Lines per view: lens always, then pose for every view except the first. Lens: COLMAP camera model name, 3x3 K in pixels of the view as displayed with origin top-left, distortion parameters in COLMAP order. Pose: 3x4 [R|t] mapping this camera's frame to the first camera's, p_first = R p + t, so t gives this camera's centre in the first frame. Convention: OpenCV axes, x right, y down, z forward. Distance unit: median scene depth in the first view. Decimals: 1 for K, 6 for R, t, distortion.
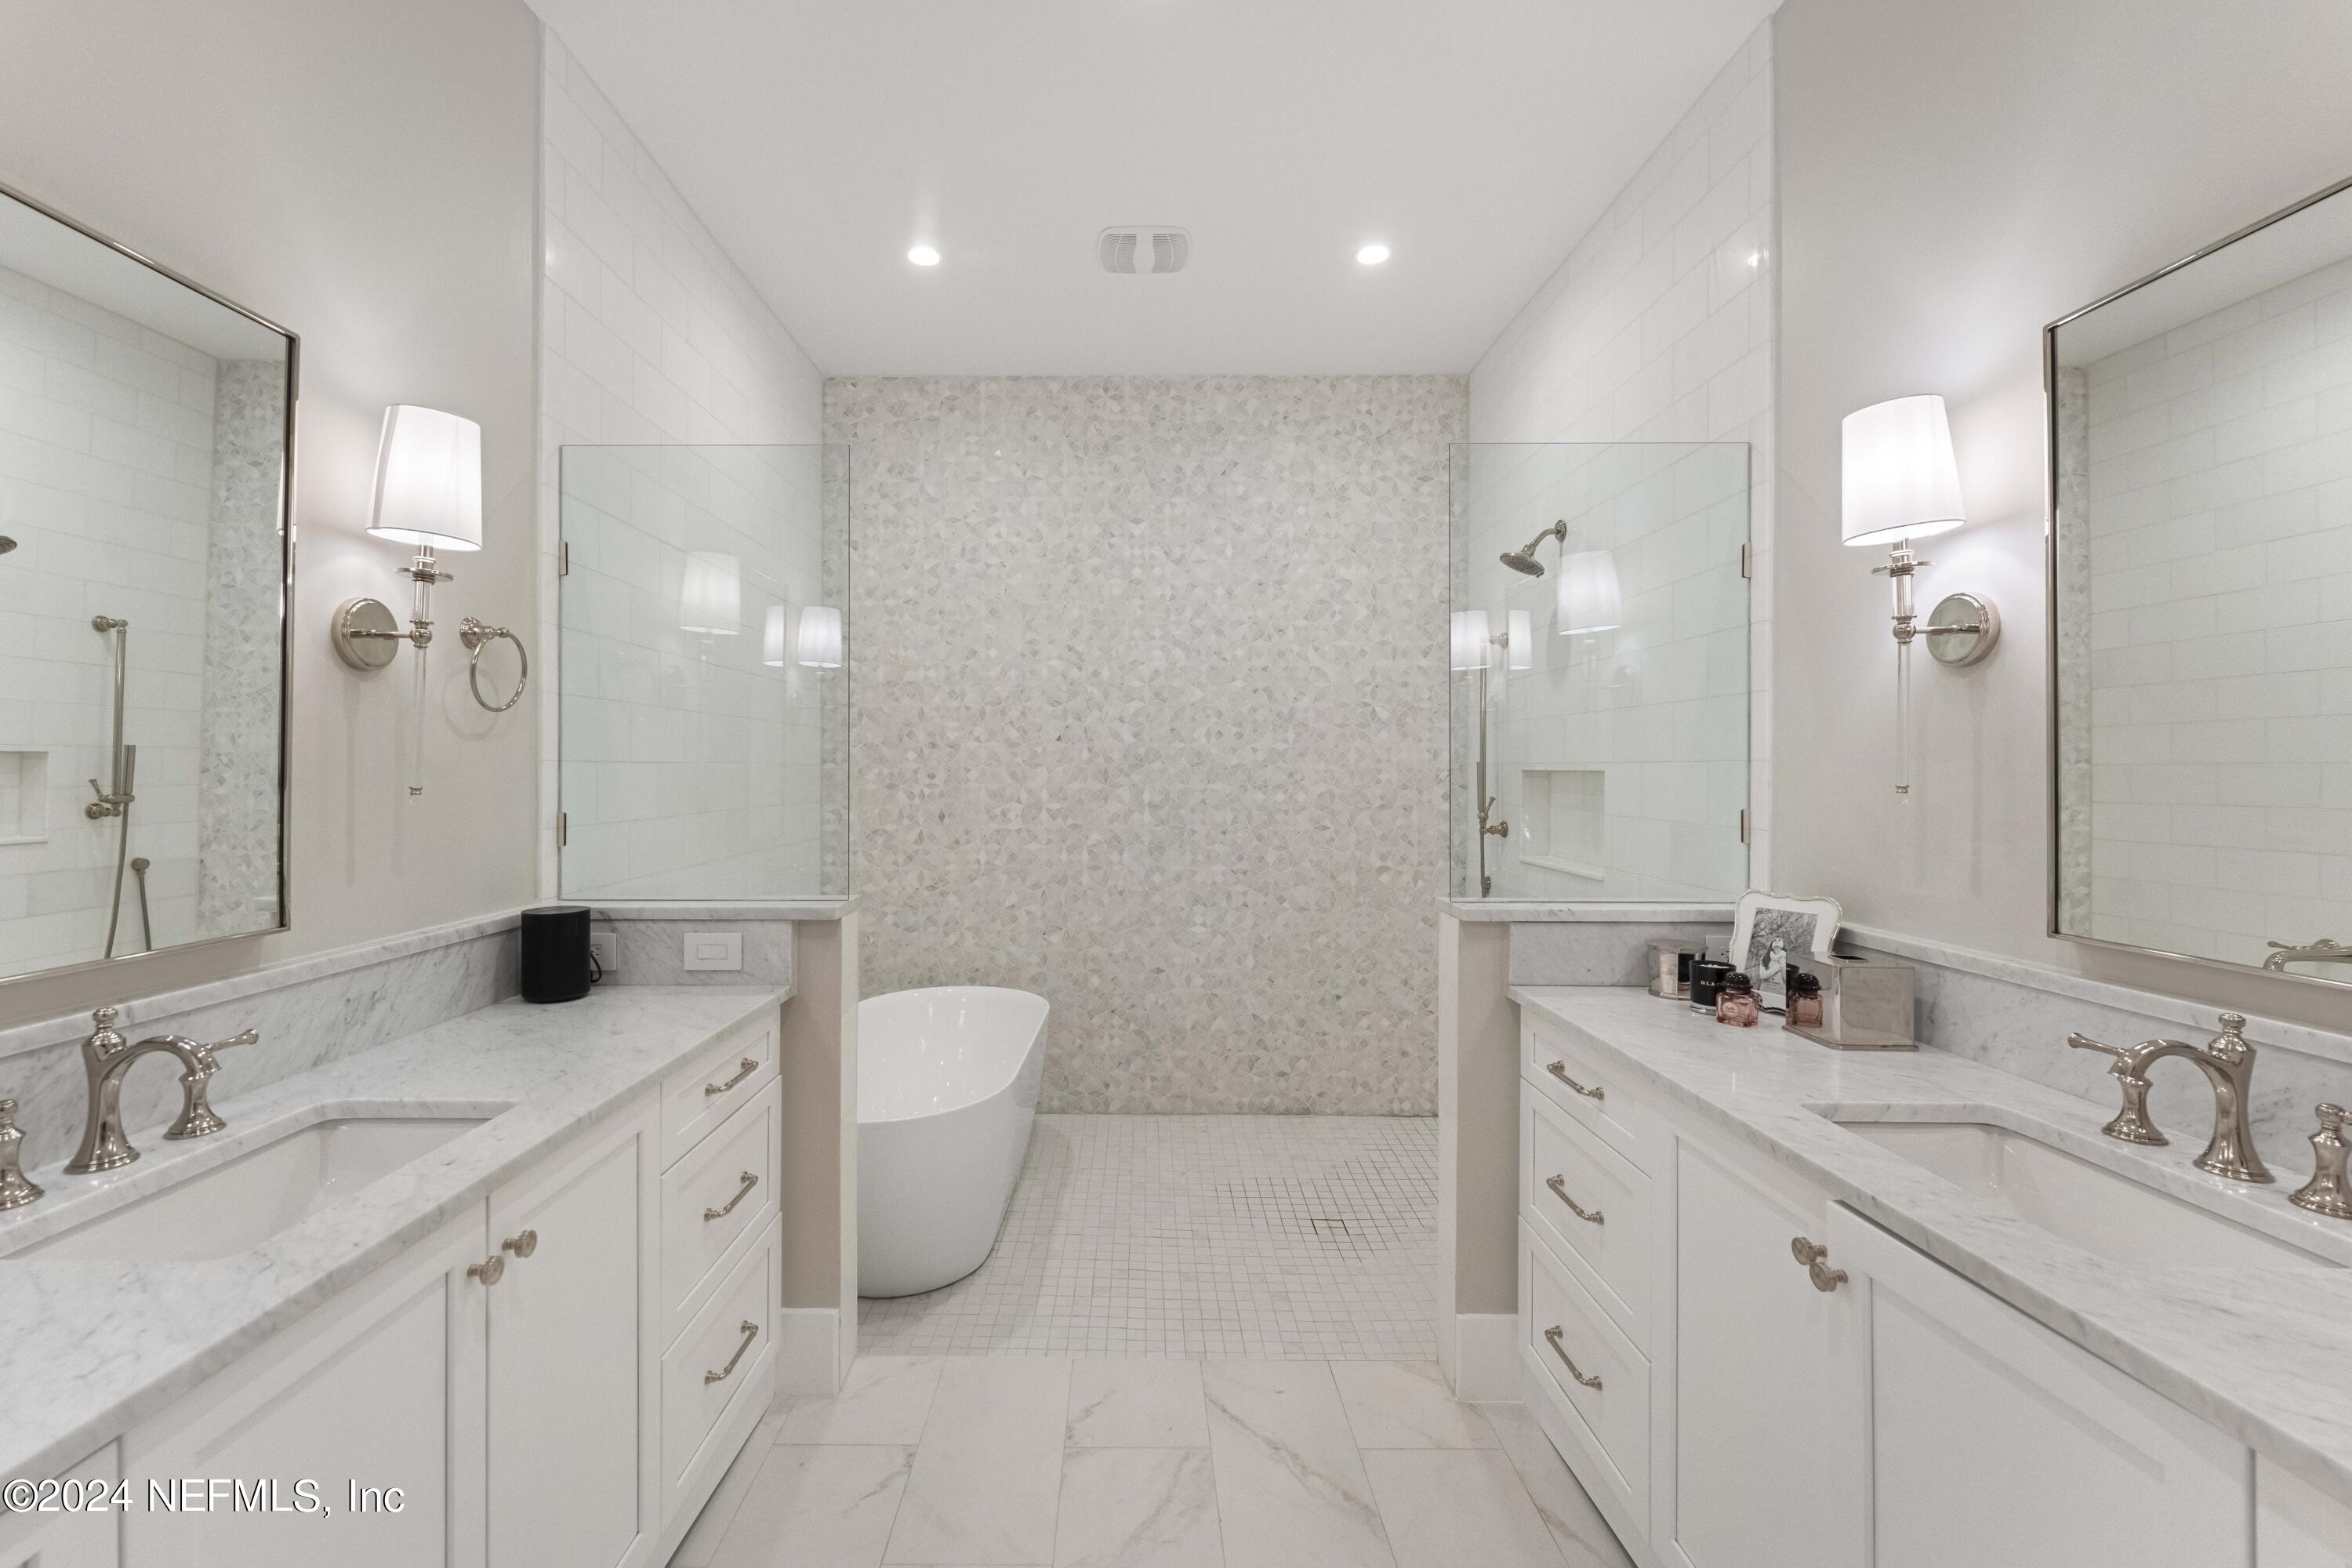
lens RADIAL K [[959.0, 0, 1159.9], [0, 959.0, 775.1], [0, 0, 1]] dist [-0.008855, 0.000092]
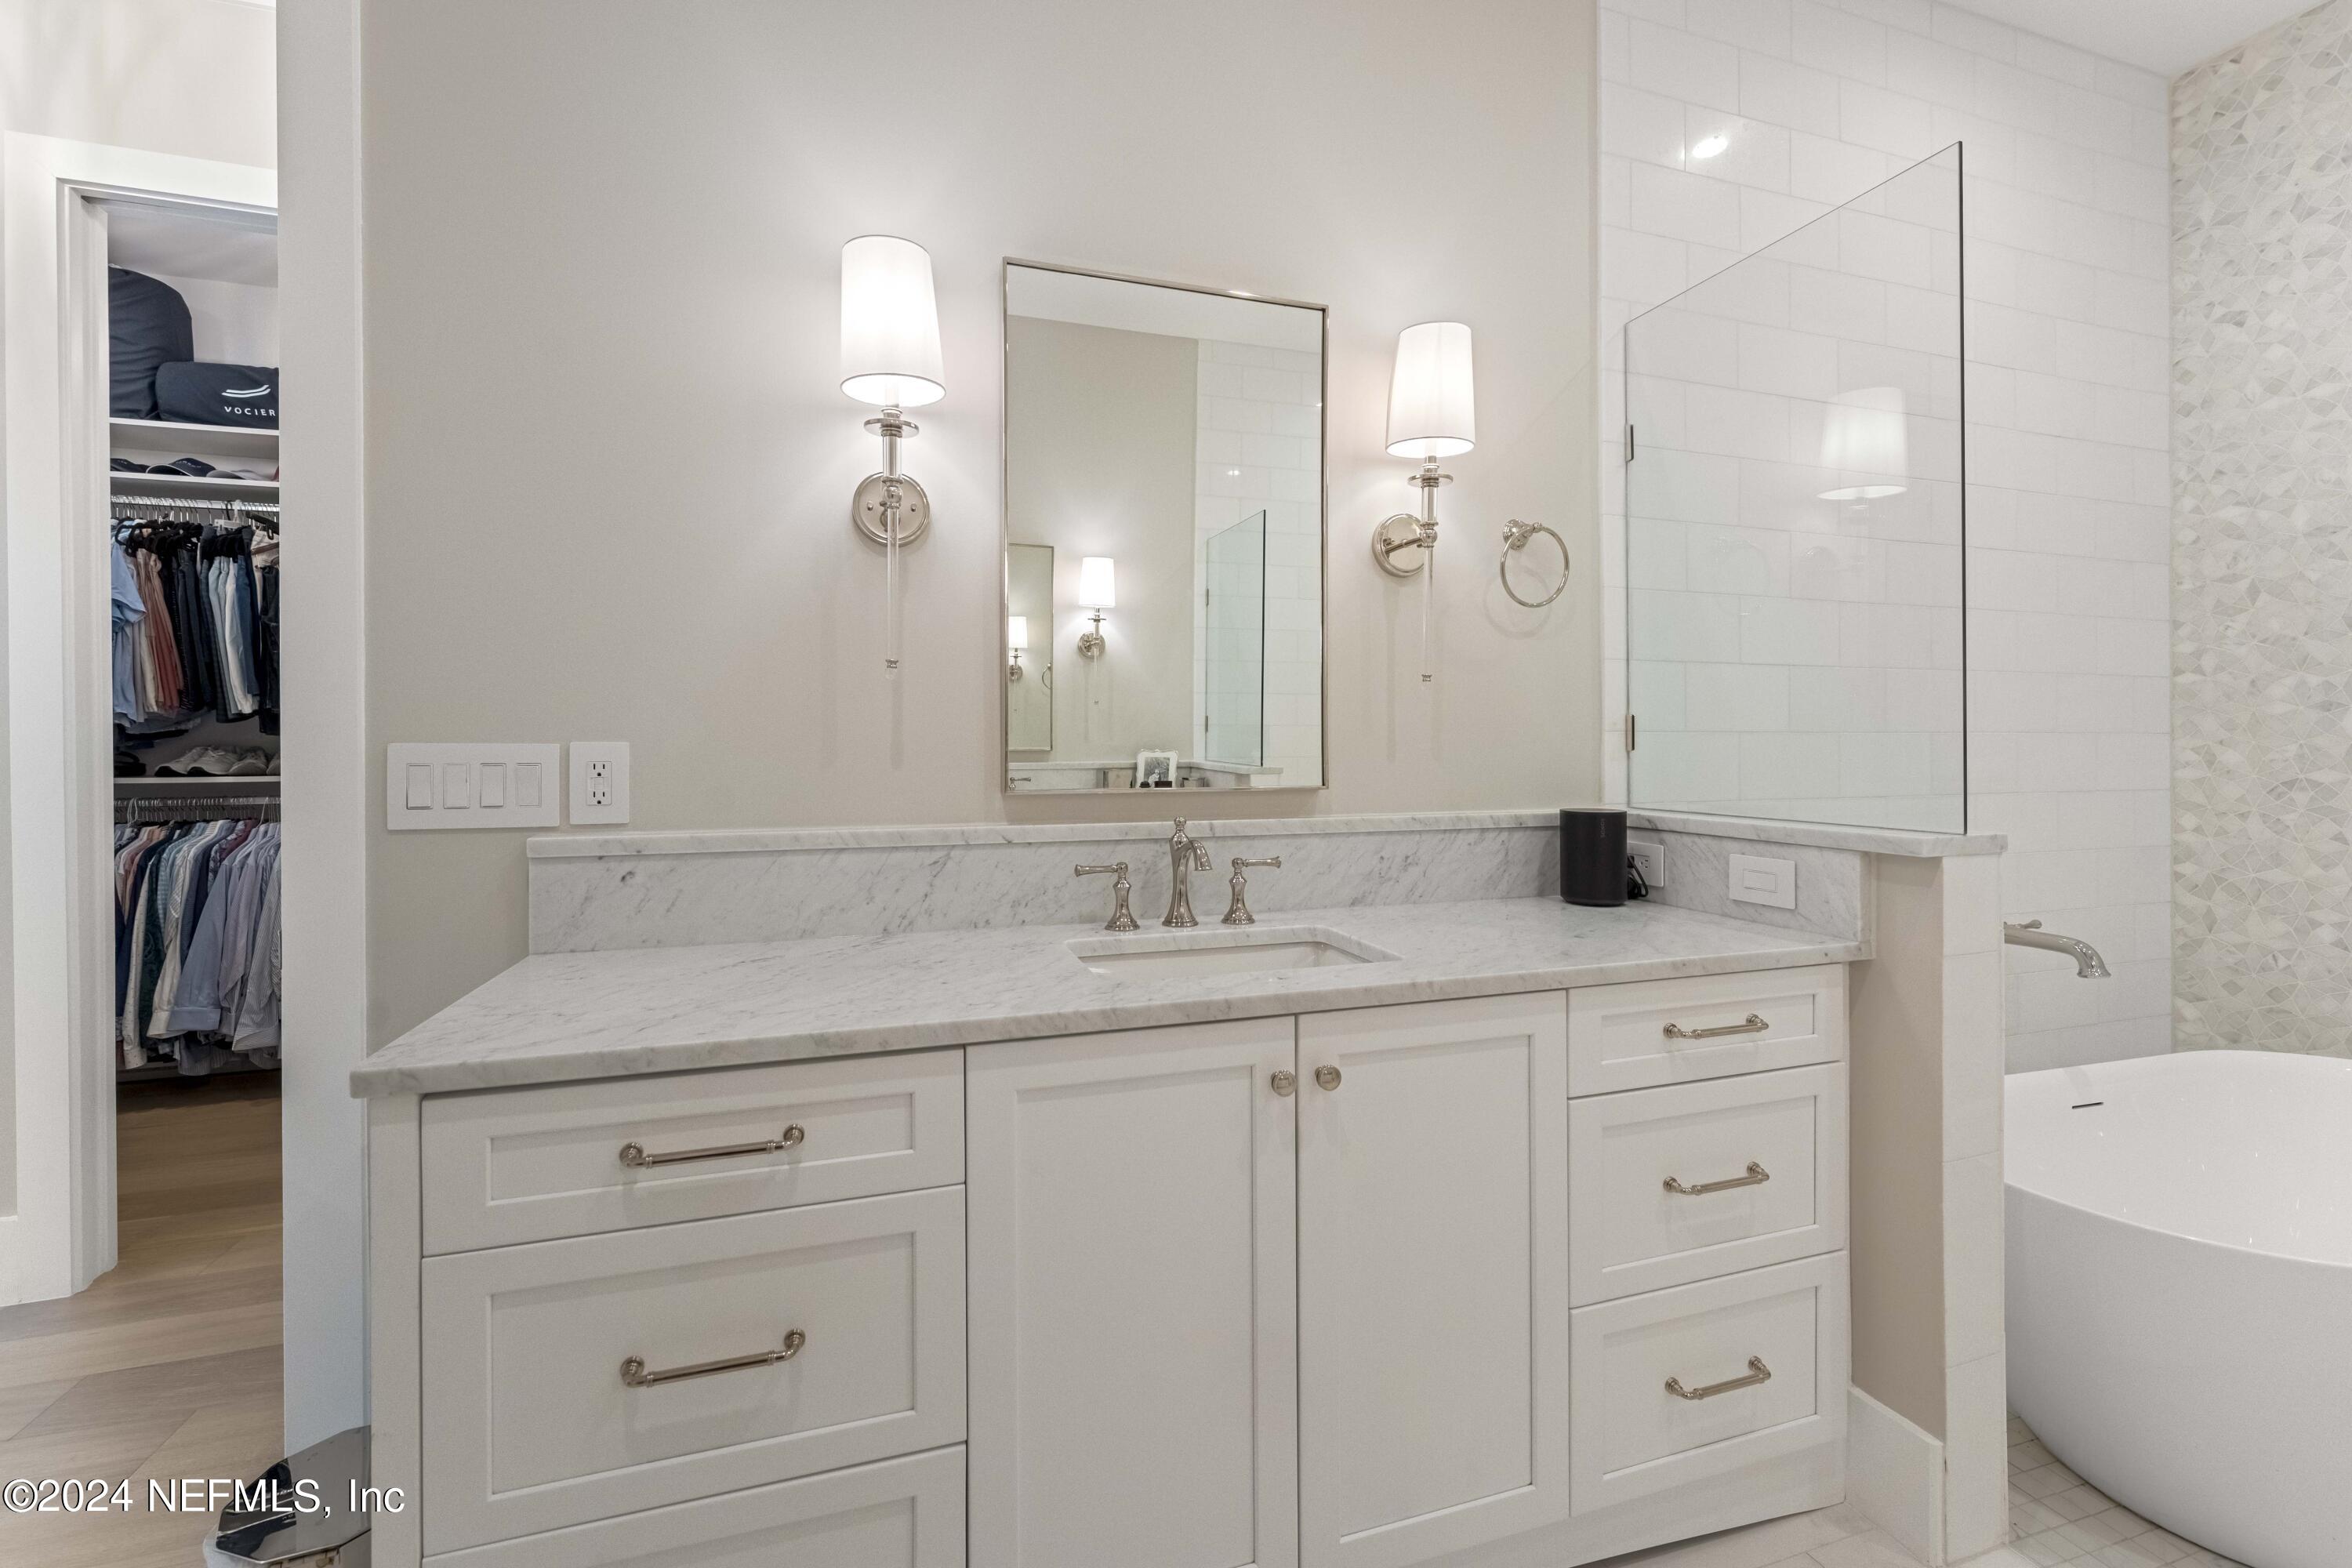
lens RADIAL K [[959.0, 0, 1168.5], [0, 959.0, 764.6], [0, 0, 1]] dist [-0.008855, 0.000092]
pose [[0.273089, 0.011038, -0.961926, 0.161279], [-0.000214, 0.999935, 0.011413, 0.079962], [0.961989, -0.002911, 0.273073, 0.313286]]
